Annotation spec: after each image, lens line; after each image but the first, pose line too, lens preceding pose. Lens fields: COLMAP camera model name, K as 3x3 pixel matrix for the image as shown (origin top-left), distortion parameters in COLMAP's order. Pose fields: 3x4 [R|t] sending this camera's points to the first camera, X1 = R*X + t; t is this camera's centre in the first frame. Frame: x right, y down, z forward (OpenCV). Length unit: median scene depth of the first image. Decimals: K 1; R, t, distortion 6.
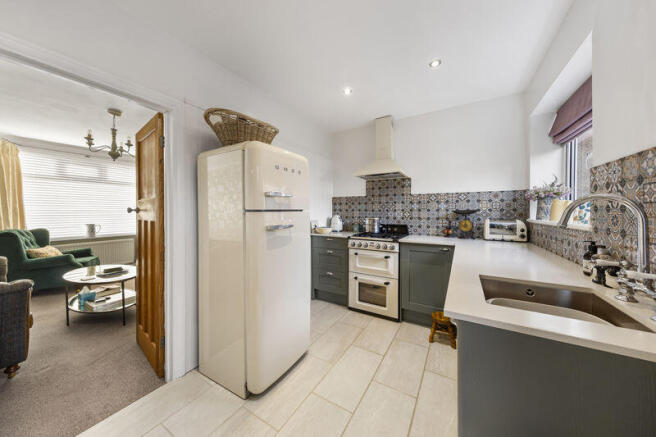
lens RADIAL K [[220.4, 0, 333.5], [0, 220.4, 213.1], [0, 0, 1]] dist [0.029891, 0.000724]
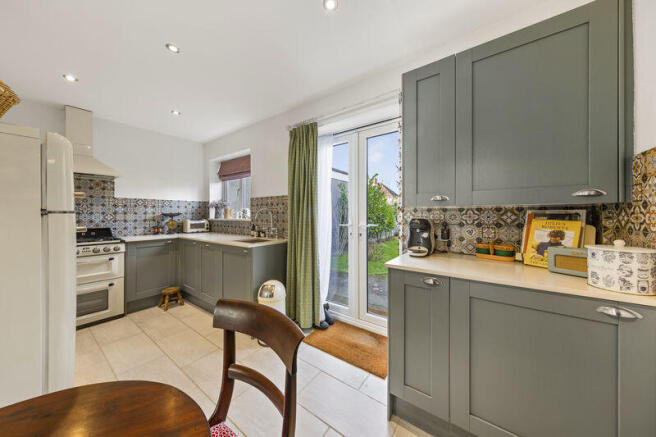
lens RADIAL K [[220.4, 0, 332.4], [0, 220.4, 214.1], [0, 0, 1]] dist [0.029891, 0.000724]
pose [[0.103984, 0.004335, 0.994570, -0.675991], [0.011856, 0.999914, -0.005597, 0.010373], [-0.994508, 0.012374, 0.103924, -0.121673]]
